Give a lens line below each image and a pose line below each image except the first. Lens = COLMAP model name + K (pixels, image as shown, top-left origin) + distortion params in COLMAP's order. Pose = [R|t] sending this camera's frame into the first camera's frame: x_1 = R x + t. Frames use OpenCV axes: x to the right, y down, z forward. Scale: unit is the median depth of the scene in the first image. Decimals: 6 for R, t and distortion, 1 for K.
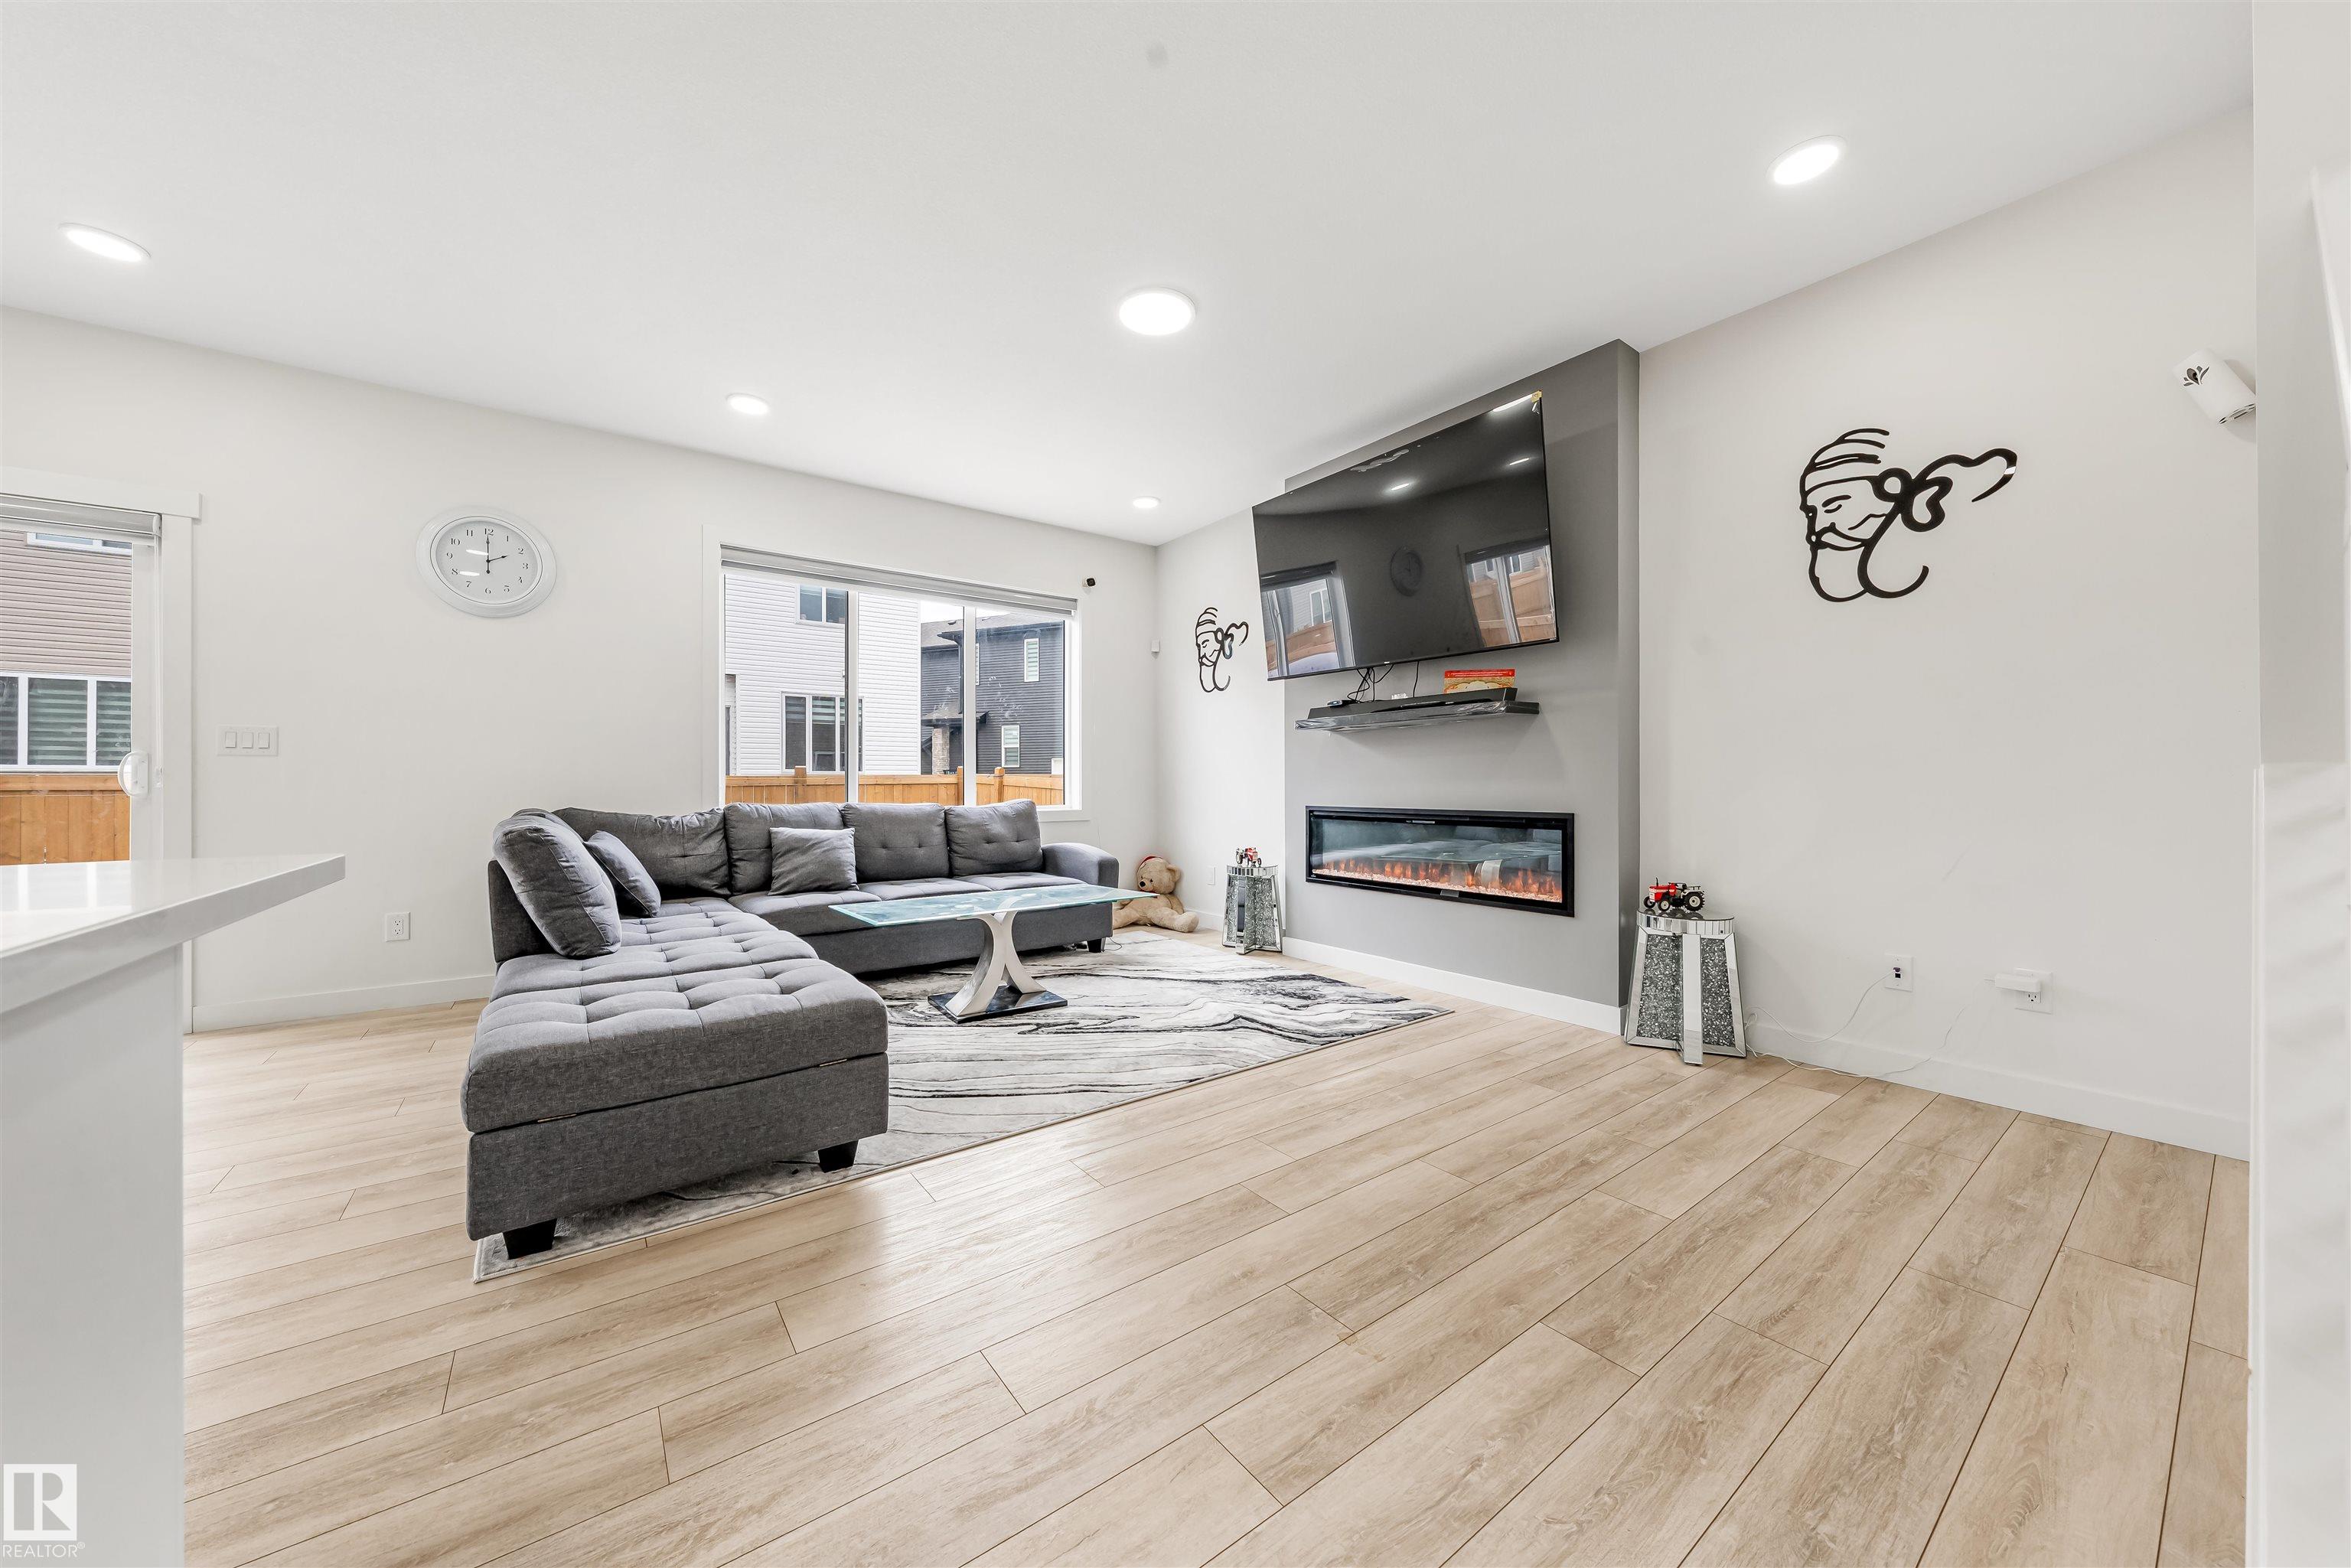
lens RADIAL K [[831.9, 0, 1161.7], [0, 831.9, 781.5], [0, 0, 1]] dist [-0.001978, 0.000306]
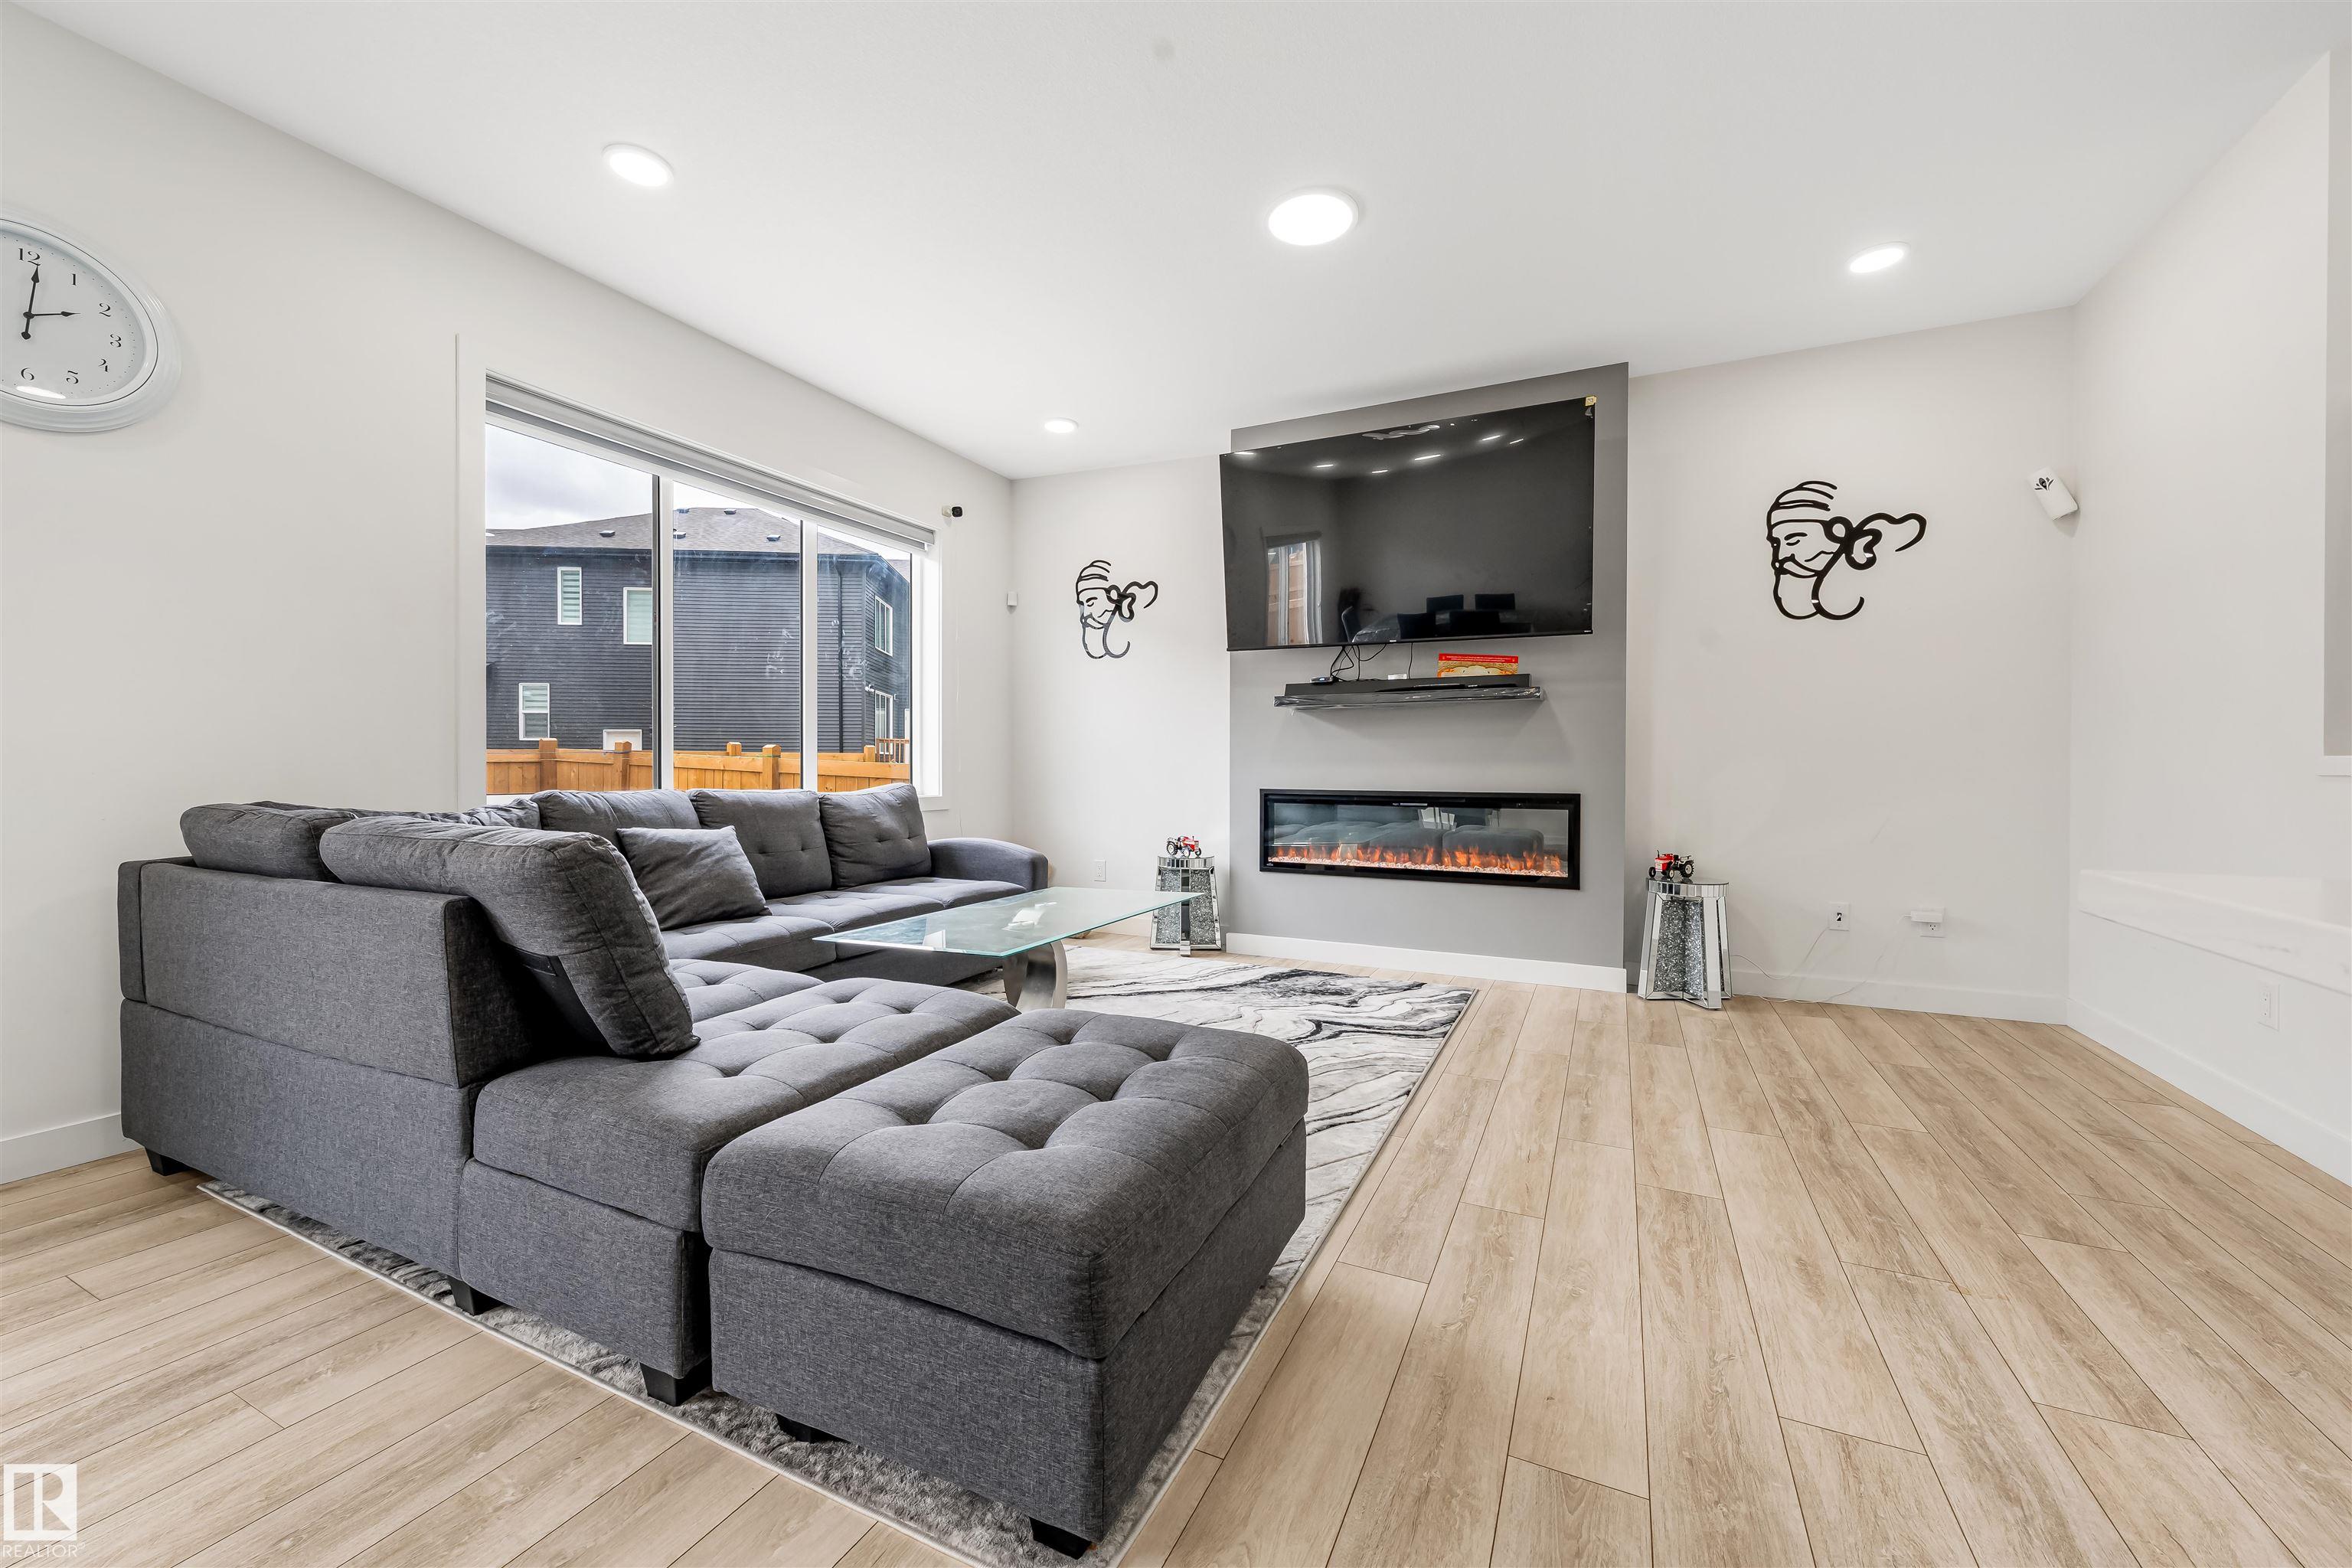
lens RADIAL K [[918.9, 0, 1162.6], [0, 918.9, 774.7], [0, 0, 1]] dist [-0.002031, 0.001120]
pose [[0.880143, 0.000337, 0.474709, -0.548949], [-0.006102, 0.999925, 0.010603, 0.004043], [-0.474670, -0.012229, 0.880079, 0.208040]]
